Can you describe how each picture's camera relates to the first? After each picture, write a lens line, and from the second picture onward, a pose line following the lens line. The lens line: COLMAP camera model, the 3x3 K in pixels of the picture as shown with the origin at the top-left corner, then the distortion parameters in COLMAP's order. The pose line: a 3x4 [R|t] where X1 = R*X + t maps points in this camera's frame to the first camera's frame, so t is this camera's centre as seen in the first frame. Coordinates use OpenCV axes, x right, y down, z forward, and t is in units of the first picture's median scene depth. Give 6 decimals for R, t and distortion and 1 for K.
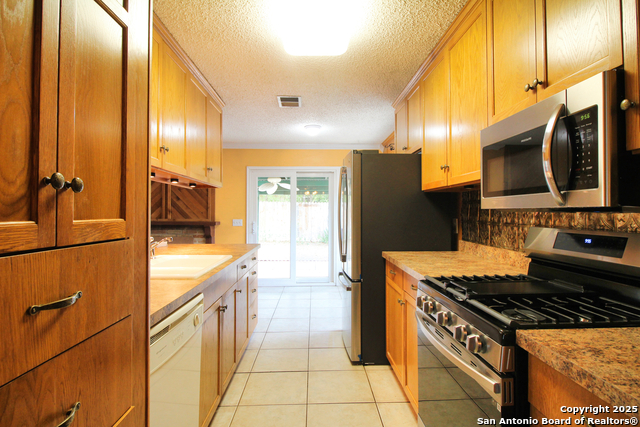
lens RADIAL K [[345.8, 0, 318.2], [0, 345.8, 212.5], [0, 0, 1]] dist [0.004219, -0.013708]
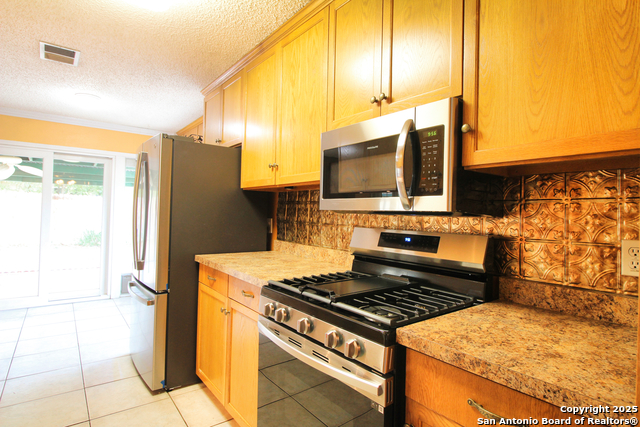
lens RADIAL K [[345.8, 0, 328.0], [0, 345.8, 212.0], [0, 0, 1]] dist [0.004219, -0.013708]
pose [[0.798469, 0.025245, 0.601507, -0.126427], [-0.026492, 0.999626, -0.006787, 0.002222], [-0.601453, -0.010516, 0.798839, 0.172915]]
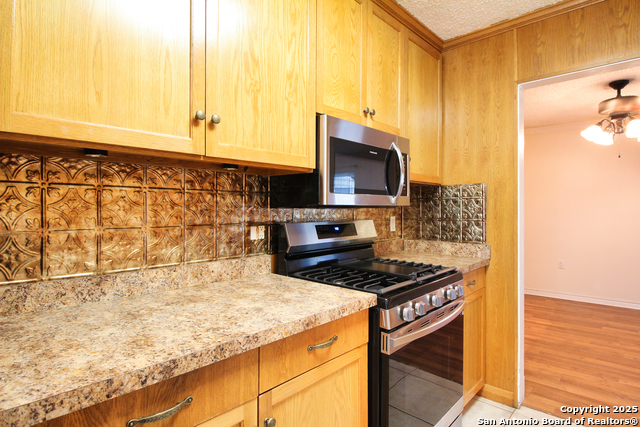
lens RADIAL K [[345.8, 0, 328.3], [0, 345.8, 201.4], [0, 0, 1]] dist [0.004219, -0.013708]
pose [[-0.719399, 0.016764, 0.694395, -0.131026], [0.003333, 0.999781, -0.020683, 0.001415], [-0.694589, -0.012565, -0.719297, 0.758525]]
